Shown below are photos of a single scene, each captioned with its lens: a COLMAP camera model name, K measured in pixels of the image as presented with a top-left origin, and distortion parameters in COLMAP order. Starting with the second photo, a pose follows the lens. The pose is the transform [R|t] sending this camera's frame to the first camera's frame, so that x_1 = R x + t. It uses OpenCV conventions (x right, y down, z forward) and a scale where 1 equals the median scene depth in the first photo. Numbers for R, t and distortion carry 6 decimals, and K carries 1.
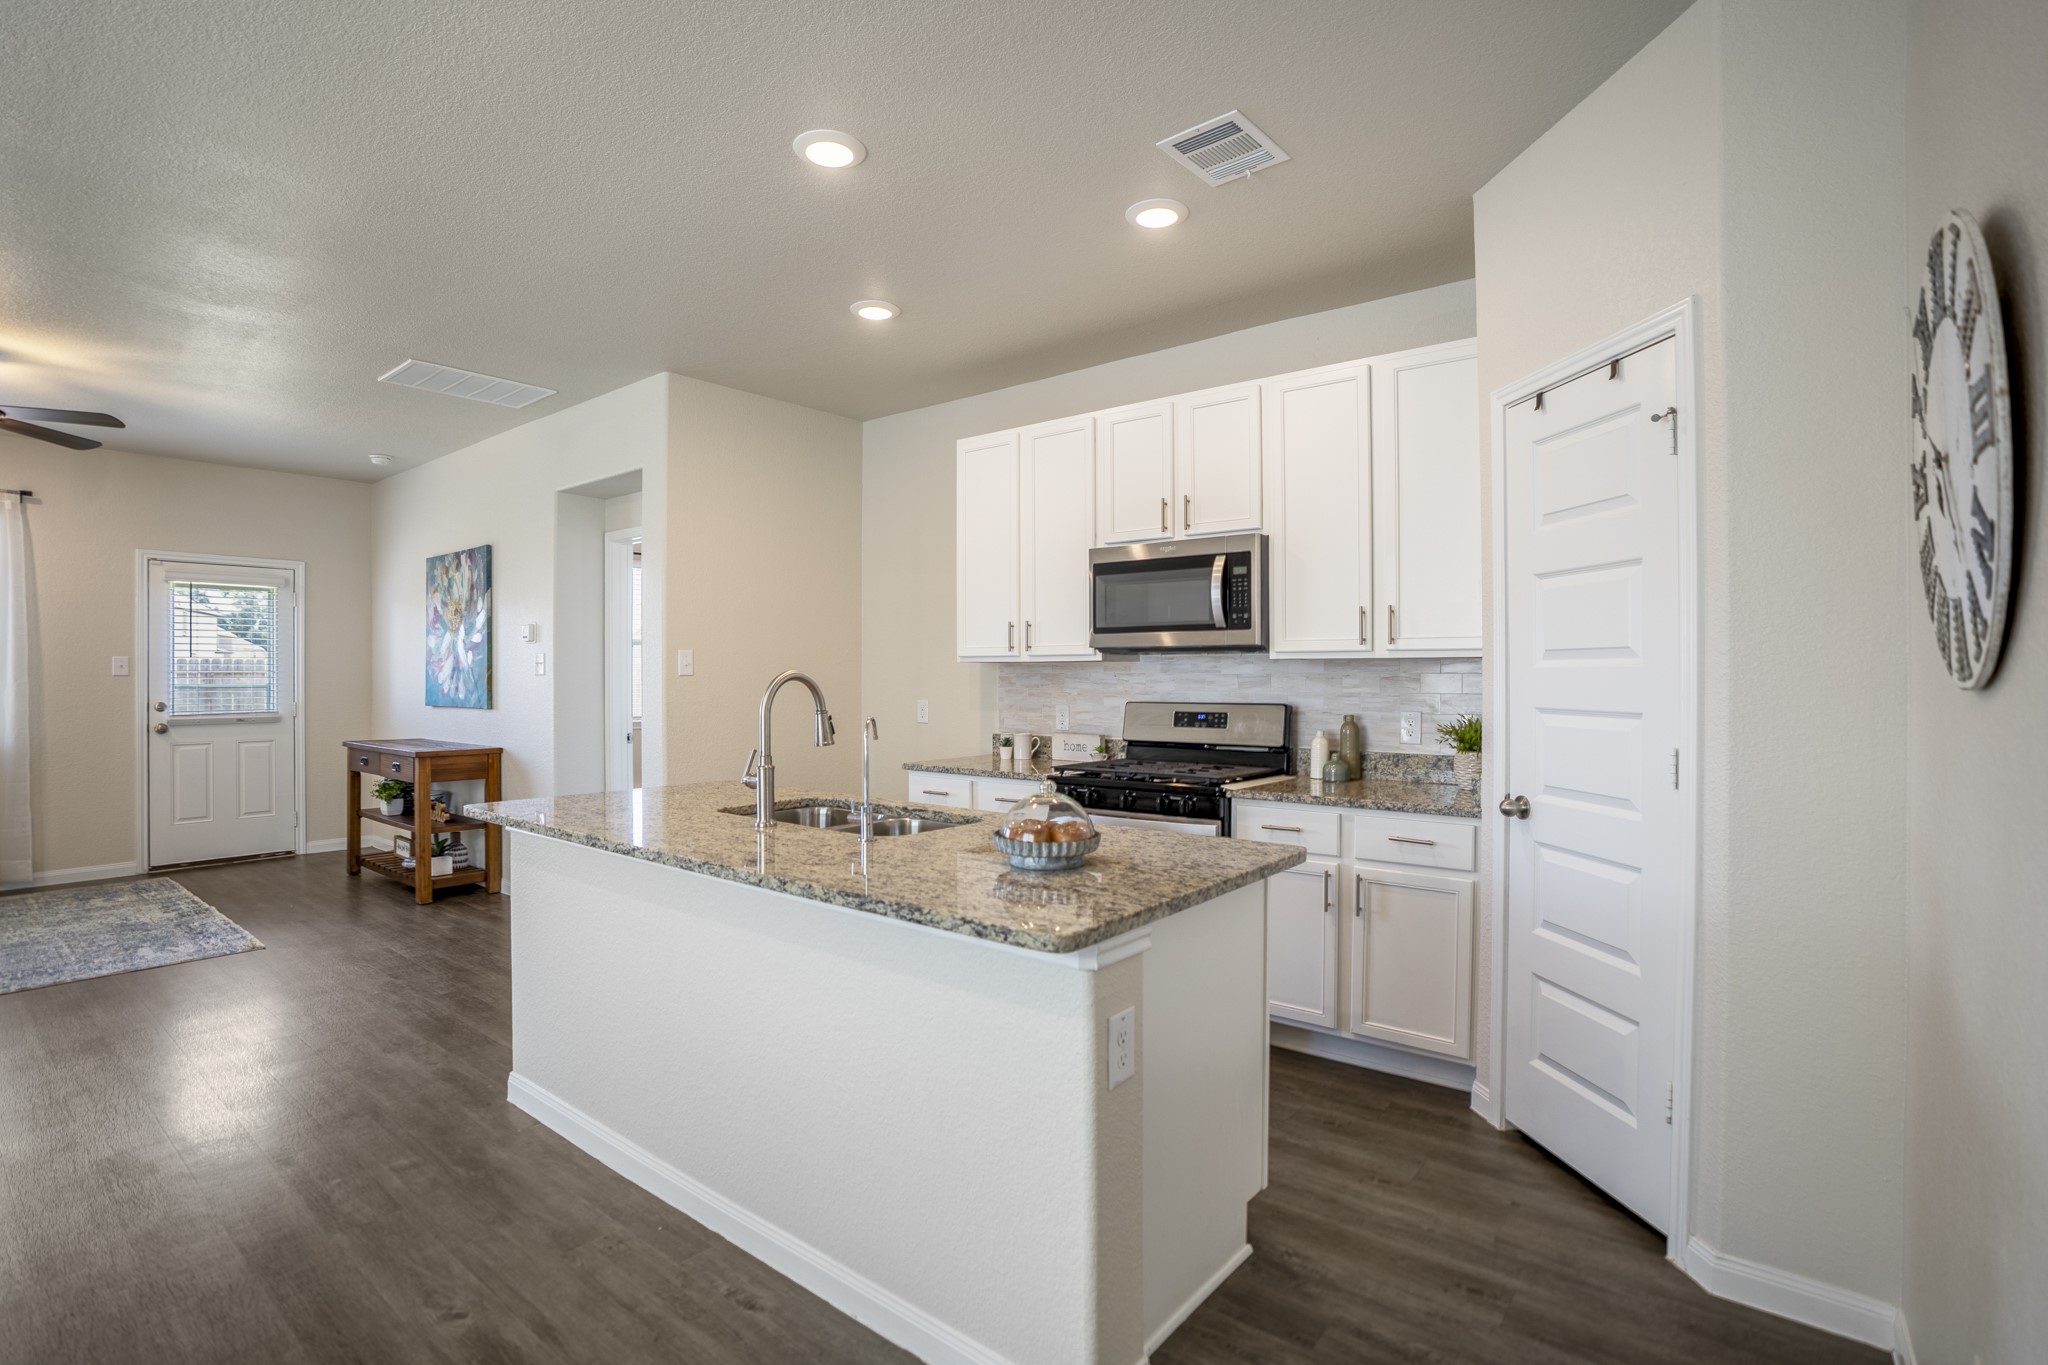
lens RADIAL K [[969.4, 0, 1024.0], [0, 969.4, 682.5], [0, 0, 1]] dist [-0.032564, 0.000224]
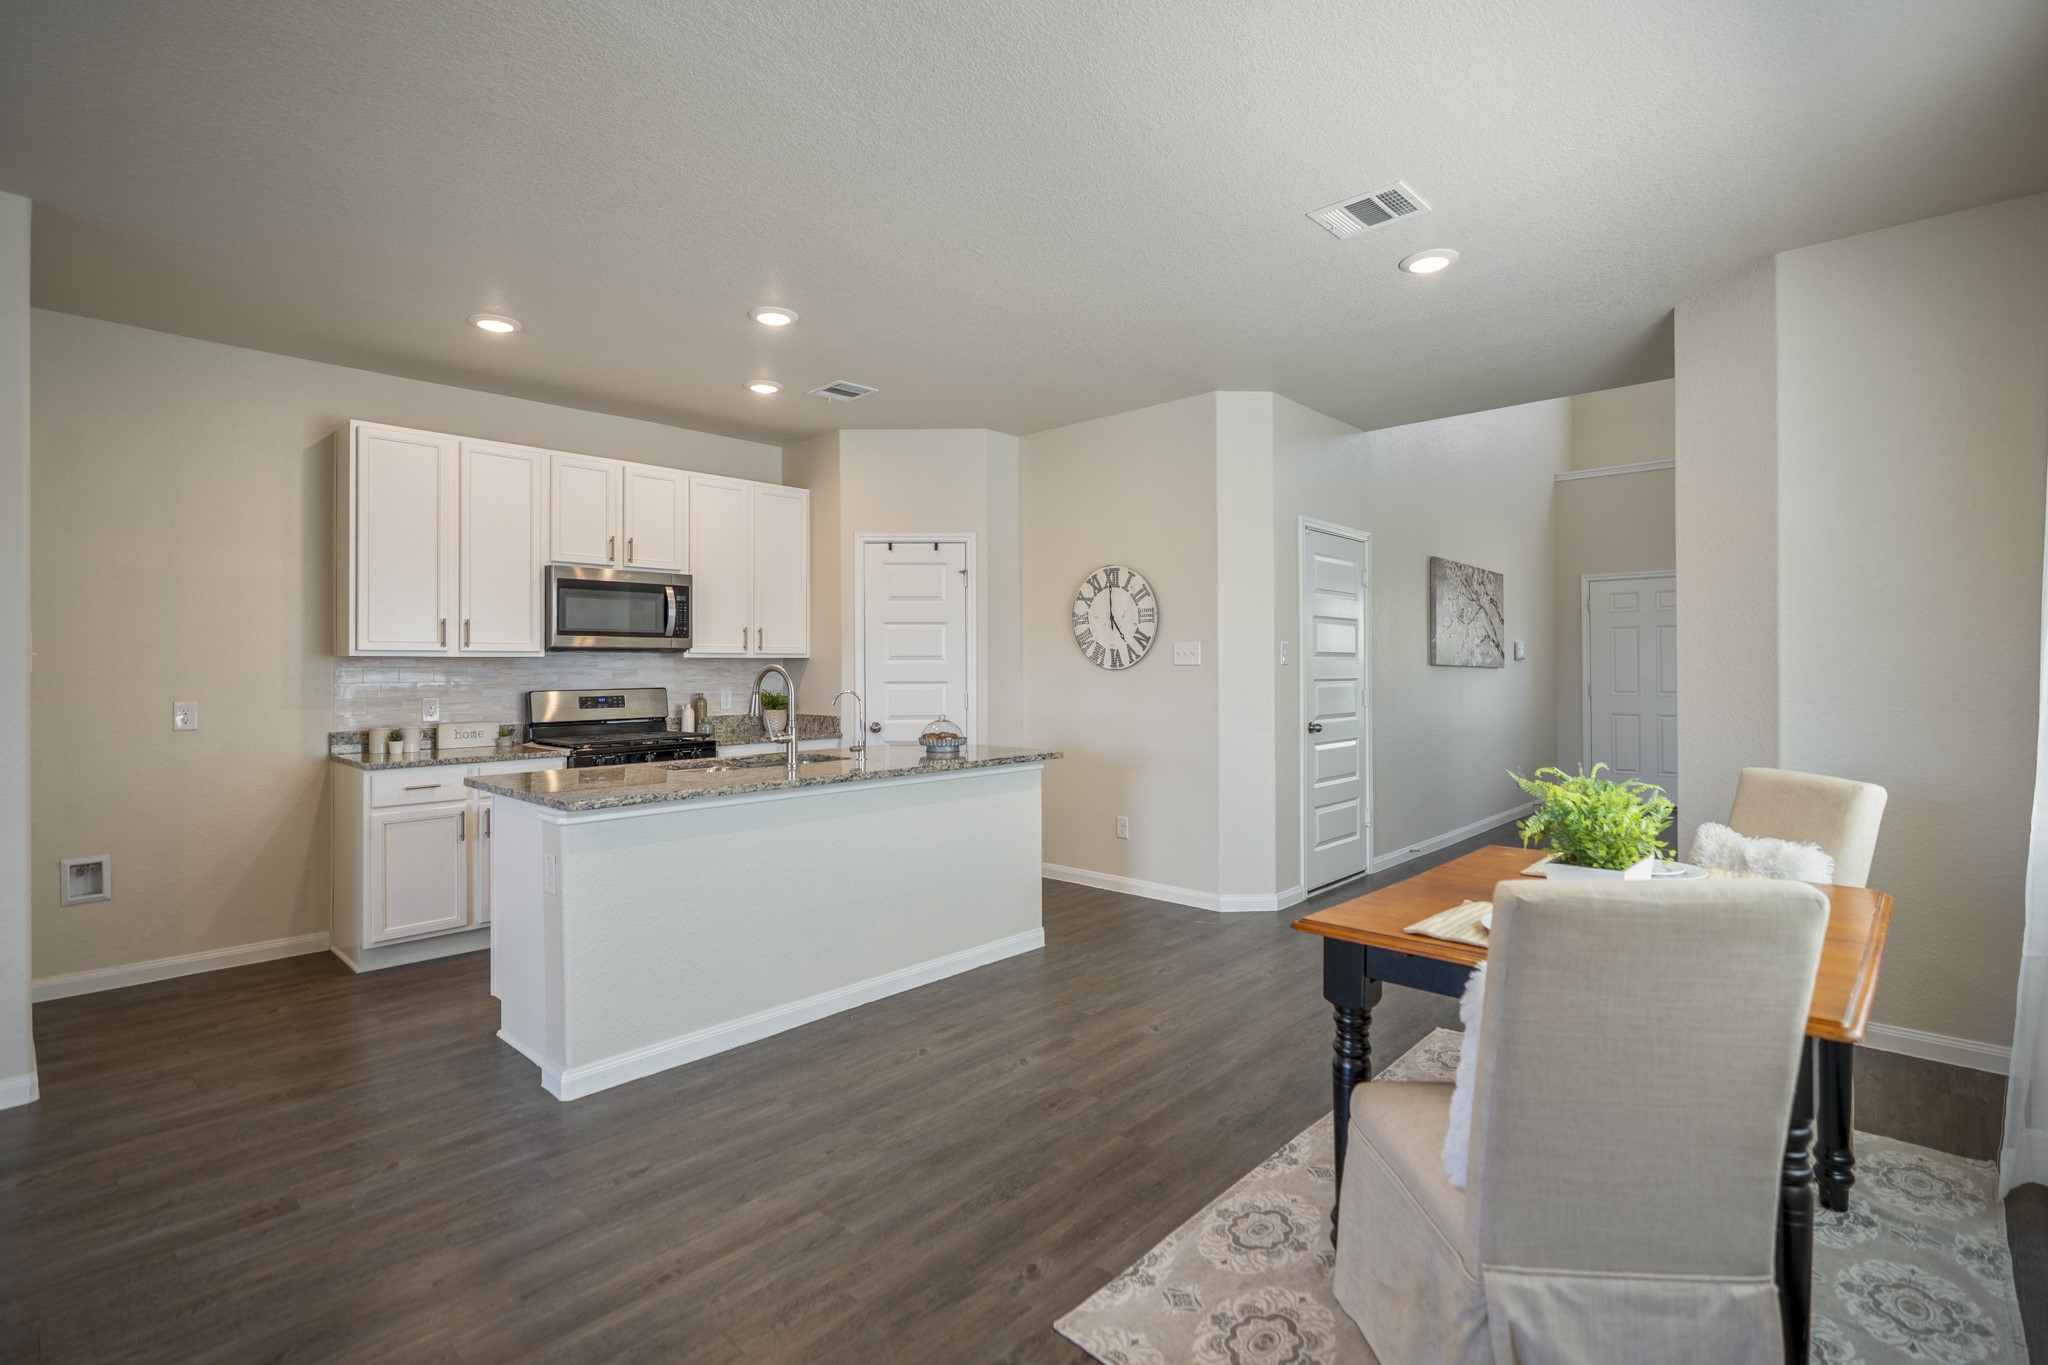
lens RADIAL K [[969.4, 0, 1024.0], [0, 969.4, 682.5], [0, 0, 1]] dist [-0.032564, 0.000224]
pose [[0.066906, -0.019263, 0.997573, -1.117579], [0.010006, 0.999776, 0.018635, -0.007383], [-0.997709, 0.008735, 0.067084, 0.342999]]
